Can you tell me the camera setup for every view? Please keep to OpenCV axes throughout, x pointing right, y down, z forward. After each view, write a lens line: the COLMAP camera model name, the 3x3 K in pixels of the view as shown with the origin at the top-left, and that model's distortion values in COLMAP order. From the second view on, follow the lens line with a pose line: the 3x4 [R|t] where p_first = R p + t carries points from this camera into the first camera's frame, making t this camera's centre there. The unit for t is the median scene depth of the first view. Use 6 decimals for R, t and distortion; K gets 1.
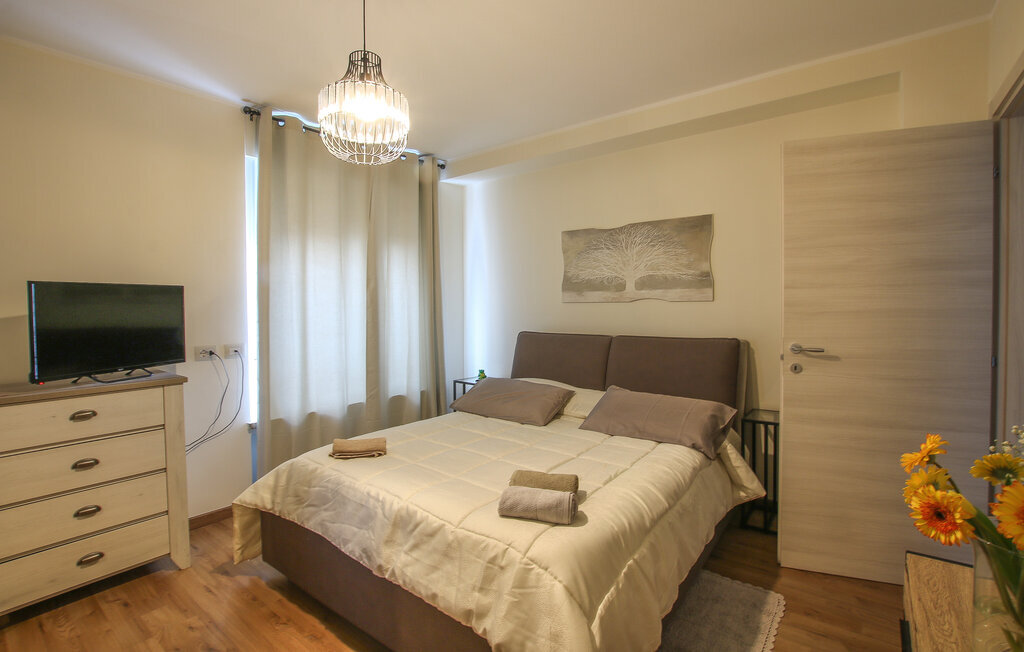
lens RADIAL K [[472.8, 0, 512.7], [0, 472.8, 316.3], [0, 0, 1]] dist [-0.025593, 0.000430]
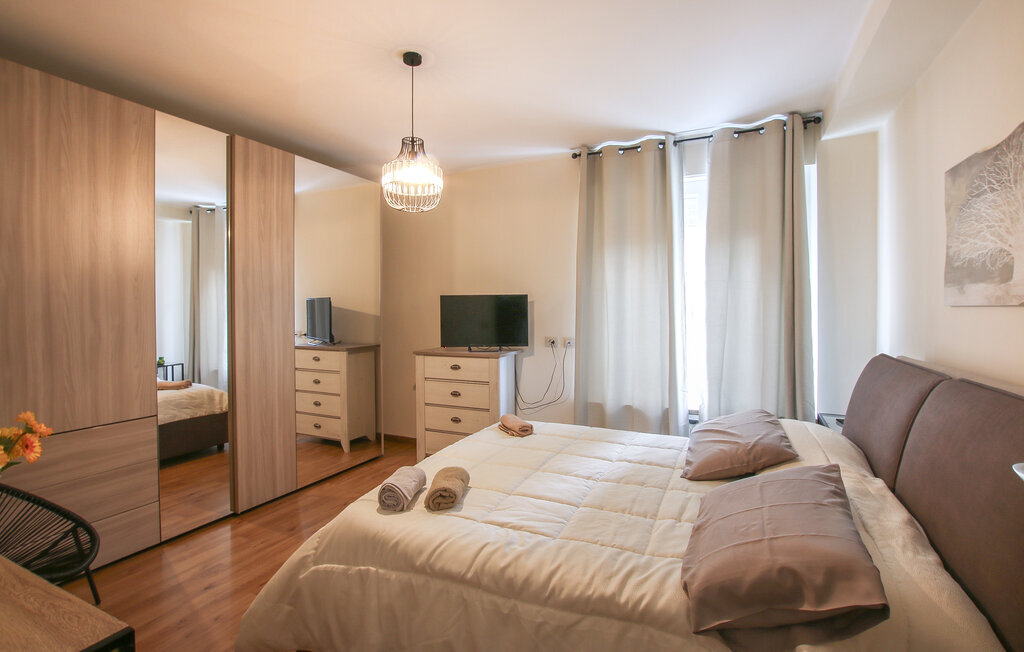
lens RADIAL K [[472.8, 0, 512.7], [0, 472.8, 316.3], [0, 0, 1]] dist [-0.025593, 0.000430]
pose [[0.220023, 0.024423, -0.975189, 0.597231], [-0.022680, 0.999544, 0.019916, -0.020425], [0.975231, 0.017735, 0.220477, 0.494222]]
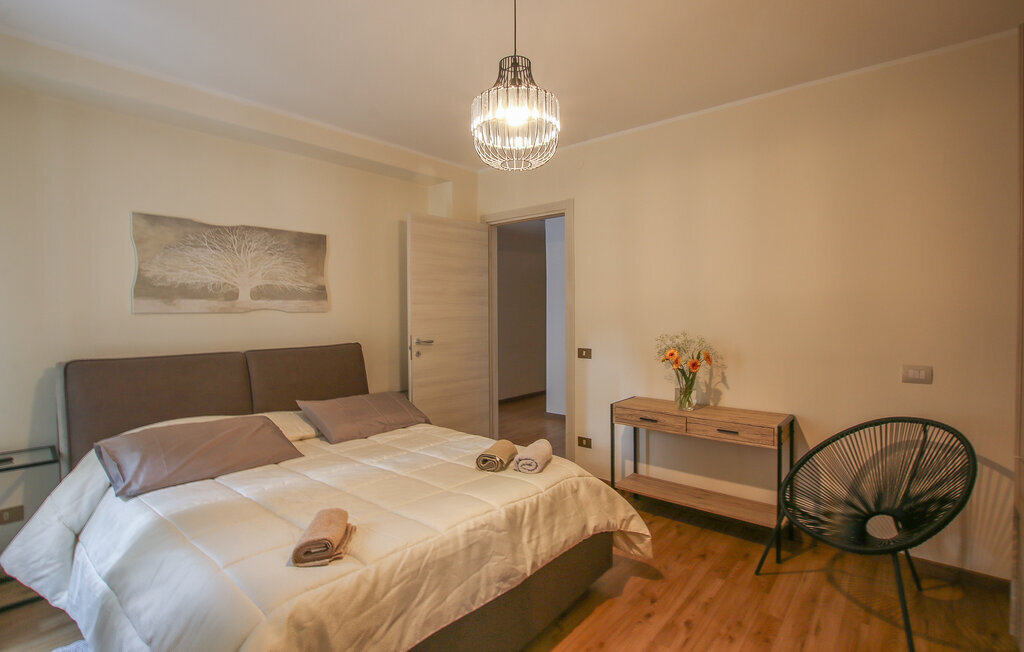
lens RADIAL K [[467.4, 0, 513.9], [0, 467.4, 322.5], [0, 0, 1]] dist [-0.052008, 0.019523]
pose [[0.042988, -0.014561, 0.998969, -0.644809], [0.034474, 0.999320, 0.013083, -0.006354], [-0.998481, 0.033876, 0.043460, 0.488947]]
